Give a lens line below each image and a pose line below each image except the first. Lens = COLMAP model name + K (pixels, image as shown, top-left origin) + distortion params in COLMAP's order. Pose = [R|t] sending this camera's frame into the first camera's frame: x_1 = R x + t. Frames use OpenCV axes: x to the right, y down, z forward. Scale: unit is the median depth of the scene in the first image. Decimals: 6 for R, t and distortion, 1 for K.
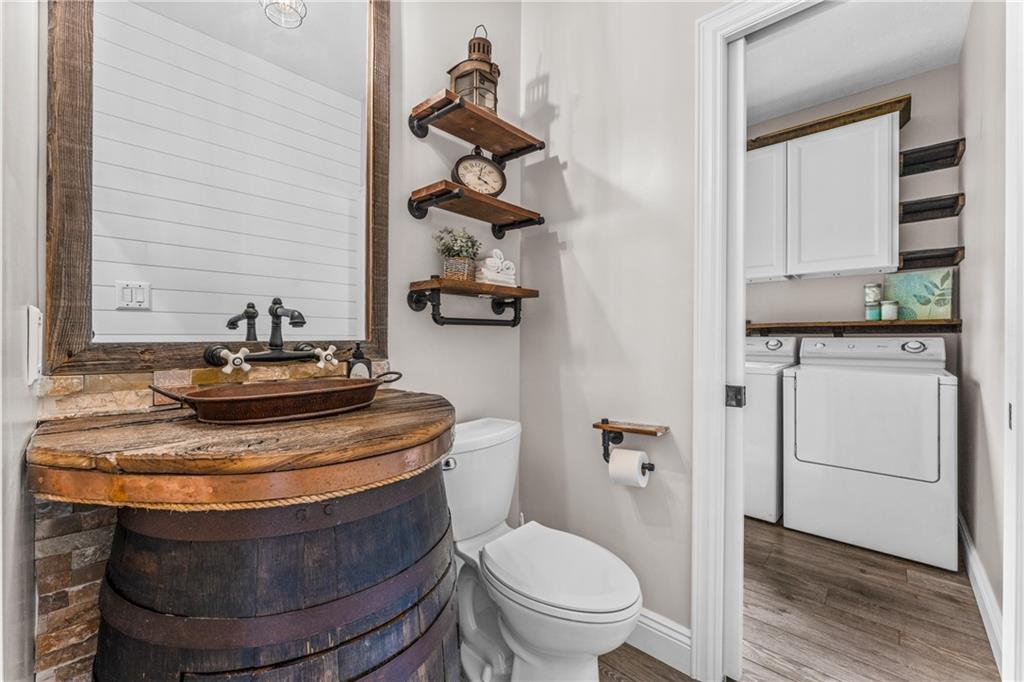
lens RADIAL K [[413.3, 0, 510.7], [0, 413.3, 338.5], [0, 0, 1]] dist [-0.001656, 0.000088]
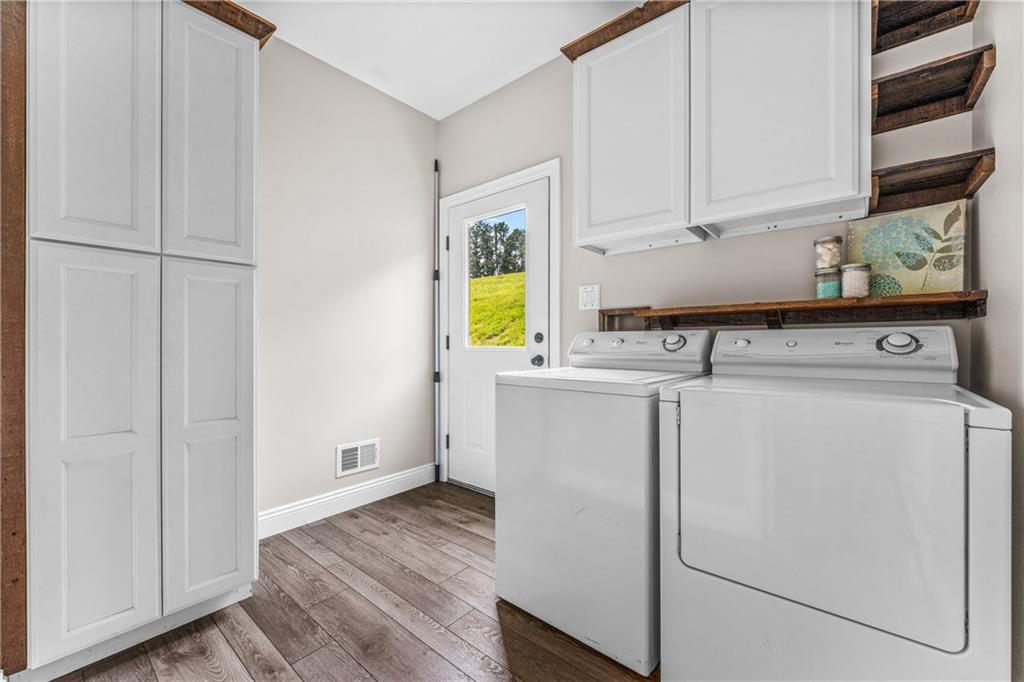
lens RADIAL K [[413.3, 0, 512.7], [0, 413.3, 344.0], [0, 0, 1]] dist [-0.001656, 0.000088]
pose [[0.998736, -0.001431, 0.050249, 0.424952], [0.001433, 0.999999, -0.000004, 0.019448], [-0.050249, 0.000076, 0.998737, 0.464068]]
